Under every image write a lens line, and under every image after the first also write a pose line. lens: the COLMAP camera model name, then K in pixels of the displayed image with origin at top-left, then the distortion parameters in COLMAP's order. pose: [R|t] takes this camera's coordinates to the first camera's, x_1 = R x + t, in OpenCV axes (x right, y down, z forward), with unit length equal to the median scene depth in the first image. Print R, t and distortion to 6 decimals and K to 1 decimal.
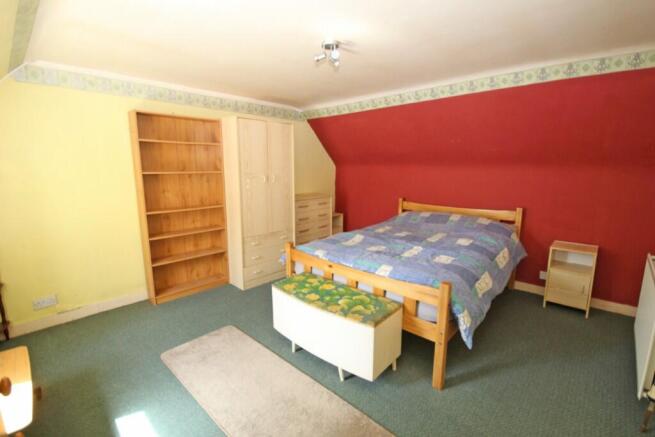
lens RADIAL K [[302.9, 0, 332.9], [0, 302.9, 218.1], [0, 0, 1]] dist [0.003346, -0.002763]
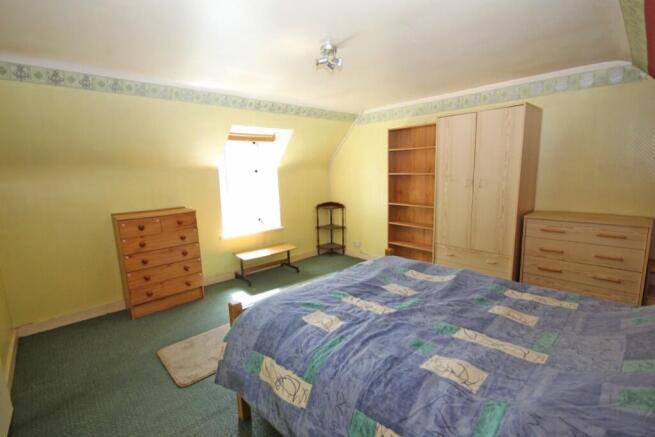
lens RADIAL K [[302.9, 0, 328.1], [0, 302.9, 218.2], [0, 0, 1]] dist [0.003346, -0.002763]
pose [[-0.082955, 0.158282, -0.983903, 0.902675], [-0.150317, 0.974022, 0.169367, -0.165717], [0.985151, 0.161948, -0.057008, 0.962296]]
